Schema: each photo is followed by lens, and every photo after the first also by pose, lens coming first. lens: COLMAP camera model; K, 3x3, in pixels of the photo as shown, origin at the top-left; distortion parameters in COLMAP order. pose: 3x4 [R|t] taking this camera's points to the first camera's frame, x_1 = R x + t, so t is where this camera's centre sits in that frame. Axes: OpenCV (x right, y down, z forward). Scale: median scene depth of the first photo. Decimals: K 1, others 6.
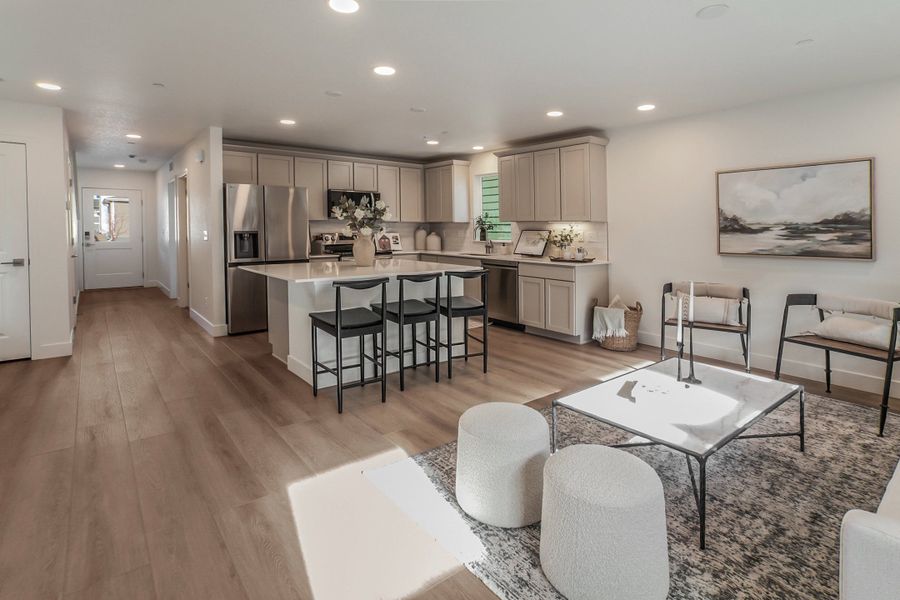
lens RADIAL K [[475.8, 0, 456.7], [0, 475.8, 237.9], [0, 0, 1]] dist [-0.004831, 0.003591]
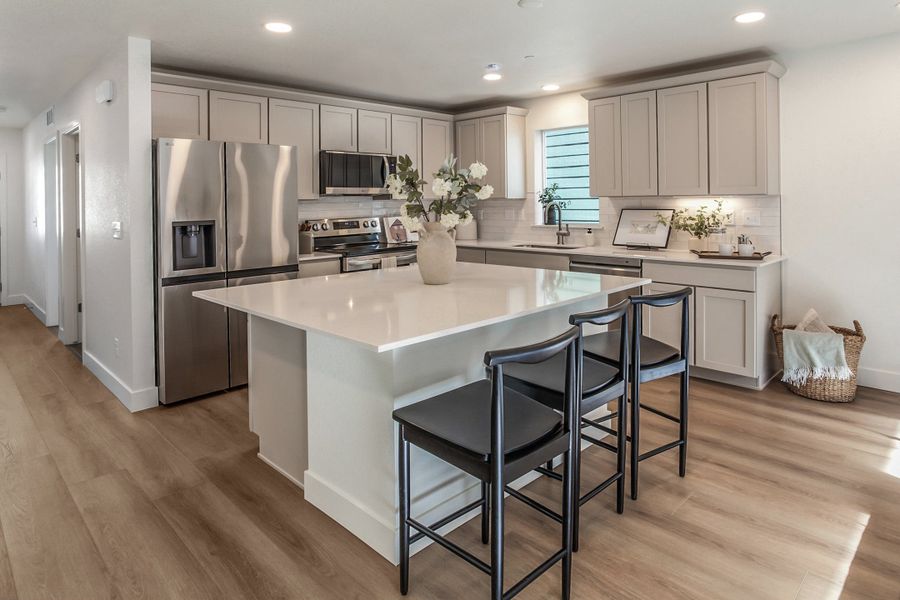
lens RADIAL K [[545.7, 0, 475.5], [0, 545.7, 190.1], [0, 0, 1]] dist [0.001190, -0.008219]
pose [[0.991733, -0.014834, 0.127455, -0.175043], [0.020381, 0.998896, -0.042333, -0.015445], [-0.126686, 0.044581, 0.990941, 0.280831]]
